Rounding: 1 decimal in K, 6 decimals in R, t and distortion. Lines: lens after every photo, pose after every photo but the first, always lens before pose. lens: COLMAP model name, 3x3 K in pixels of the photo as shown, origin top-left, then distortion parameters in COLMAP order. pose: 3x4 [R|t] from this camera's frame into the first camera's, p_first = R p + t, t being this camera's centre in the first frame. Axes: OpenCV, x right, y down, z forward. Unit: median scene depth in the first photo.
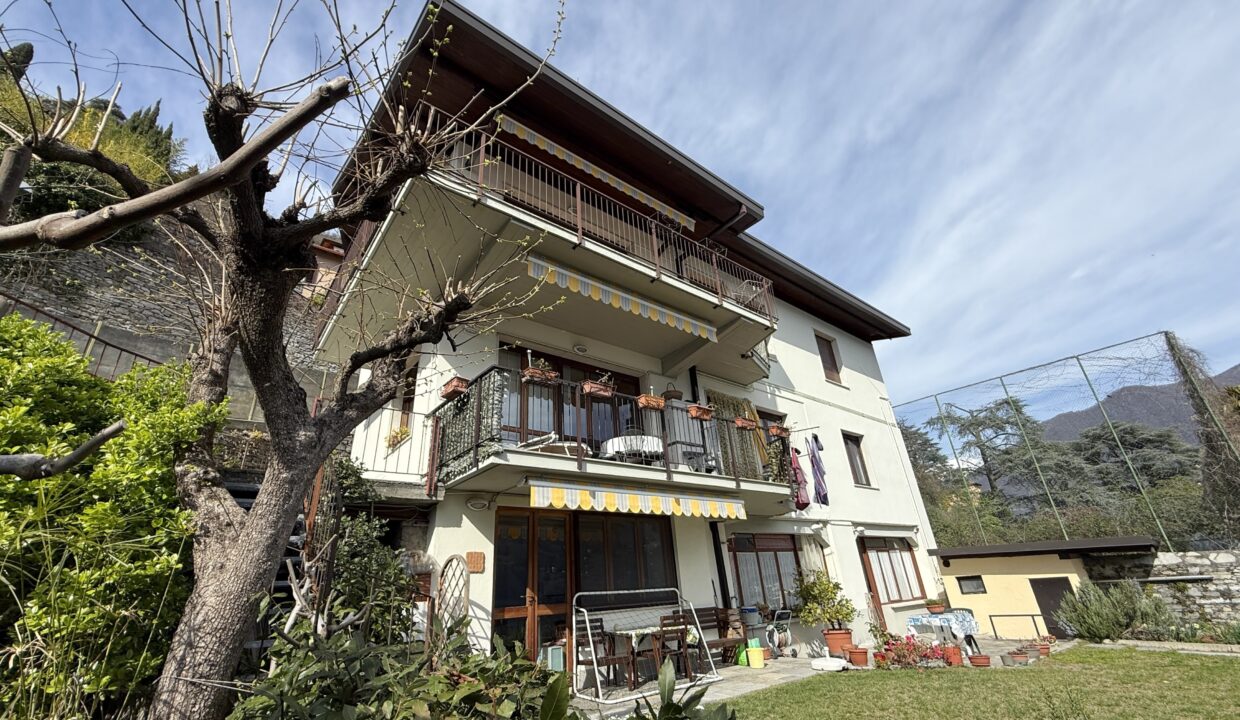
lens RADIAL K [[495.7, 0, 616.9], [0, 495.7, 358.6], [0, 0, 1]] dist [0.001116, 0.000213]
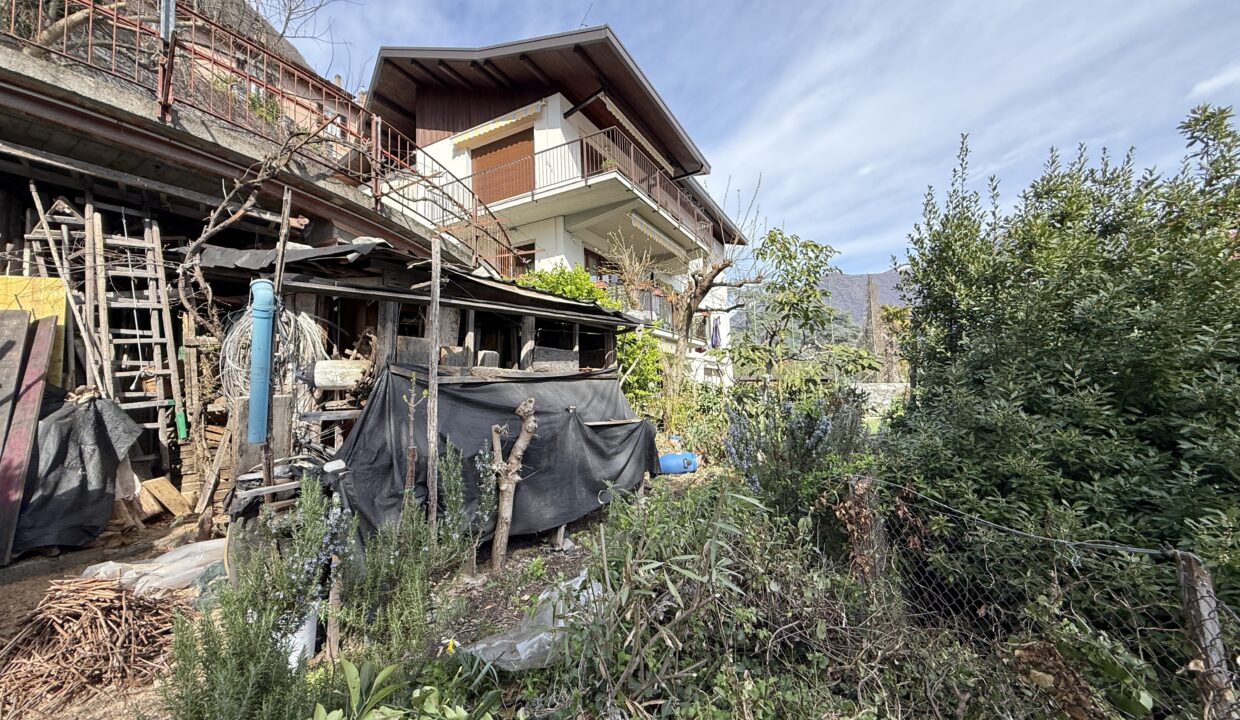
lens RADIAL K [[495.7, 0, 616.9], [0, 495.7, 358.6], [0, 0, 1]] dist [0.001116, 0.000213]
pose [[0.909283, 0.137056, 0.392963, -0.068856], [-0.286813, 0.890556, 0.353056, -0.026221], [-0.301567, -0.433735, 0.849077, -0.078966]]
